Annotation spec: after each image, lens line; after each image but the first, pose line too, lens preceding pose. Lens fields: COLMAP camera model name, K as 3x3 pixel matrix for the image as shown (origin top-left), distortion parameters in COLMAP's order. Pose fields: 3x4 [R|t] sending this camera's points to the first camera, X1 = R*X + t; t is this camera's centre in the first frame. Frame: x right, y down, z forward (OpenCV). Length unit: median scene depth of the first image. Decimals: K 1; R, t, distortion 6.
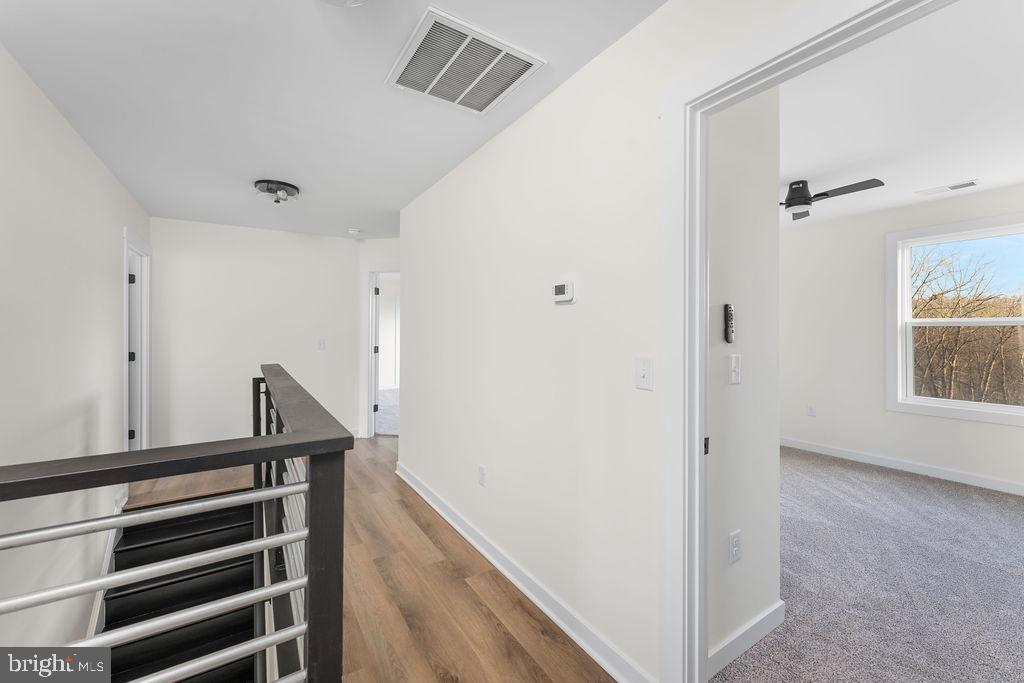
lens RADIAL K [[409.7, 0, 512.0], [0, 409.7, 341.5], [0, 0, 1]] dist [0.001660, 0.000108]
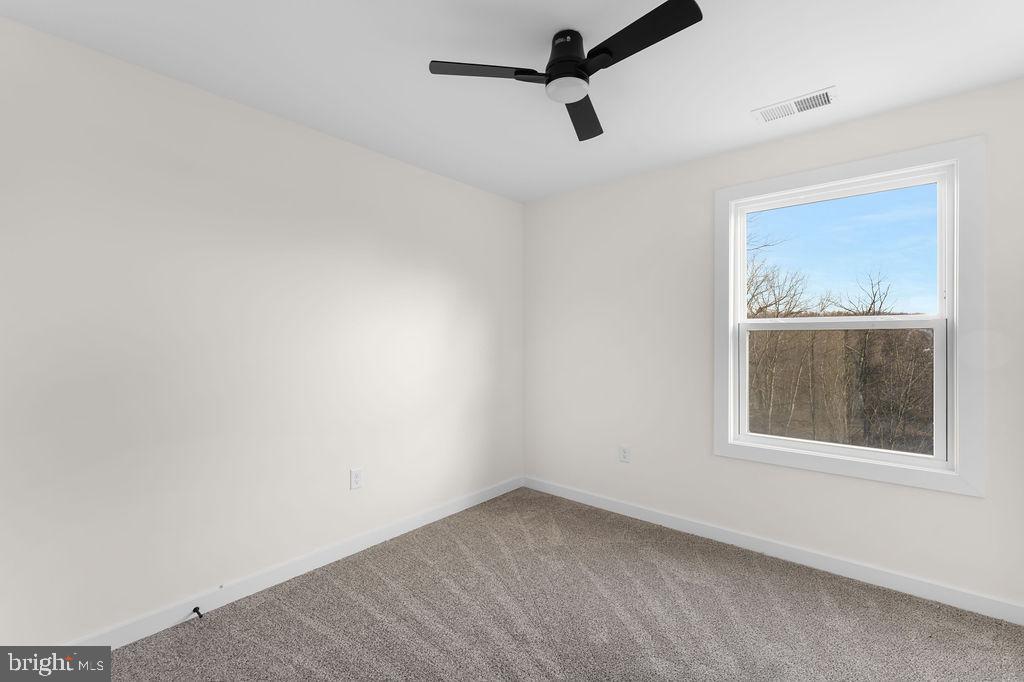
lens RADIAL K [[449.5, 0, 512.0], [0, 449.5, 341.0], [0, 0, 1]] dist [-0.000428, -0.000032]
pose [[0.956197, 0.015479, 0.292315, 0.394187], [-0.011880, 0.999830, -0.014083, -0.002427], [-0.292483, 0.009994, 0.956218, 0.410012]]
